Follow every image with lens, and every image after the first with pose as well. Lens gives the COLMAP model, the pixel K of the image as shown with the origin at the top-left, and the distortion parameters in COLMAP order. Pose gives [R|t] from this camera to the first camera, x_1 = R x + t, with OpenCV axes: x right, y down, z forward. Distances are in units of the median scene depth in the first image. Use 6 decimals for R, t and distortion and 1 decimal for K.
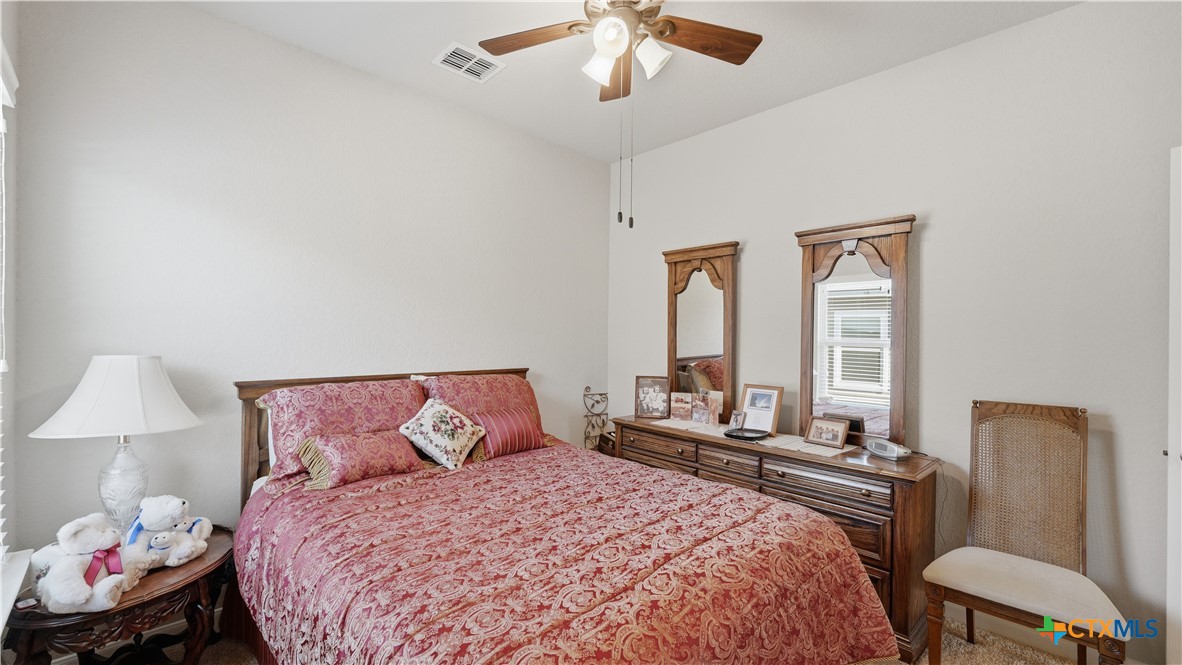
lens RADIAL K [[481.6, 0, 596.0], [0, 481.6, 334.8], [0, 0, 1]] dist [-0.007757, 0.001721]
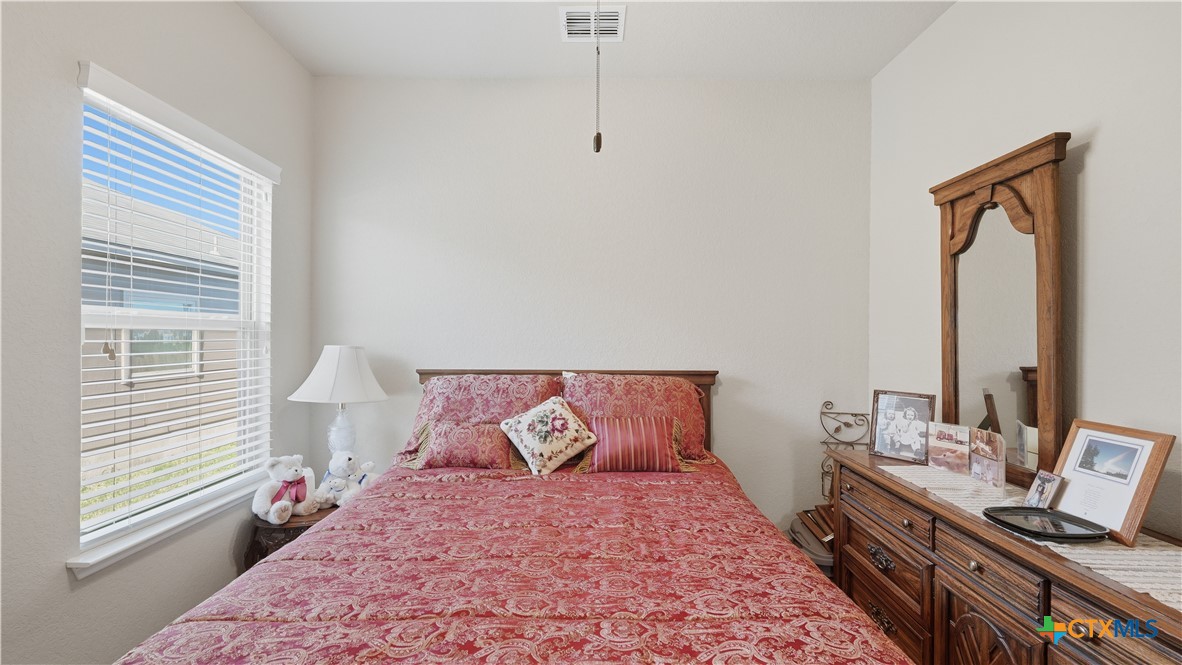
lens RADIAL K [[481.6, 0, 591.9], [0, 481.6, 340.4], [0, 0, 1]] dist [-0.007757, 0.001721]
pose [[0.705860, -0.006147, -0.708325, 0.338906], [0.006298, 0.999977, -0.002402, 0.022366], [0.708324, -0.002766, 0.705882, 0.346917]]
